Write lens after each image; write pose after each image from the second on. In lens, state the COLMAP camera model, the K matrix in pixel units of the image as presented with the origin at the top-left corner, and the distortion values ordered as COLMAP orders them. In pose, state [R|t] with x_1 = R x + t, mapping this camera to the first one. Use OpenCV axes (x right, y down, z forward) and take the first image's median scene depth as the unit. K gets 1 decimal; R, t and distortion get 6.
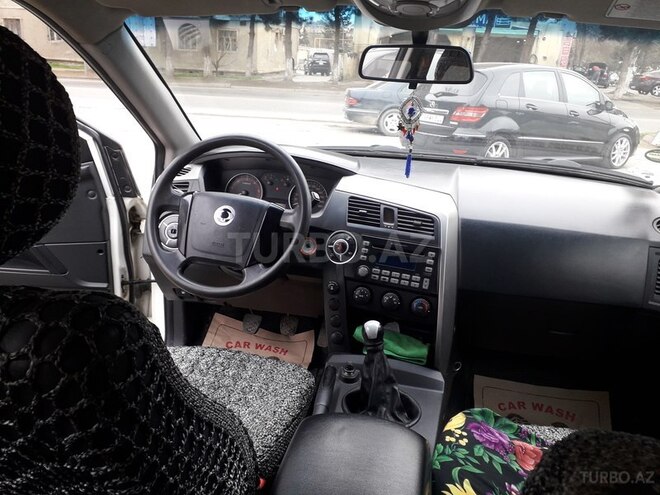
lens RADIAL K [[530.8, 0, 330.0], [0, 530.8, 247.5], [0, 0, 1]] dist [0.030140, -0.049605]
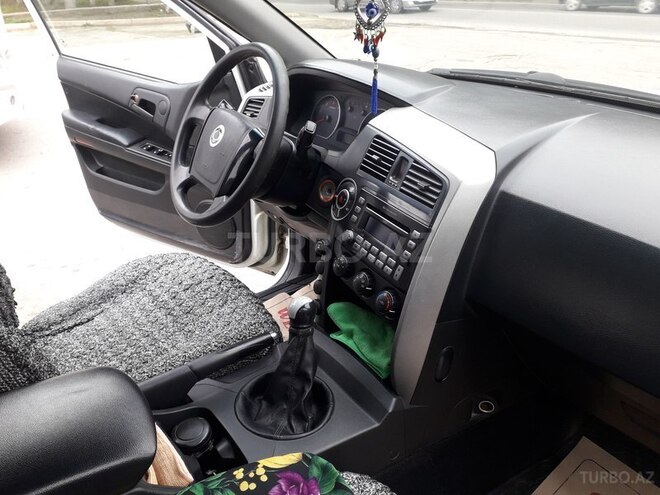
lens RADIAL K [[530.8, 0, 330.0], [0, 530.8, 247.5], [0, 0, 1]] dist [0.030140, -0.049605]
pose [[0.729380, 0.259273, -0.633074, 0.543644], [-0.177714, 0.965439, 0.190644, -0.079618], [0.660623, -0.026546, 0.750248, 0.419388]]
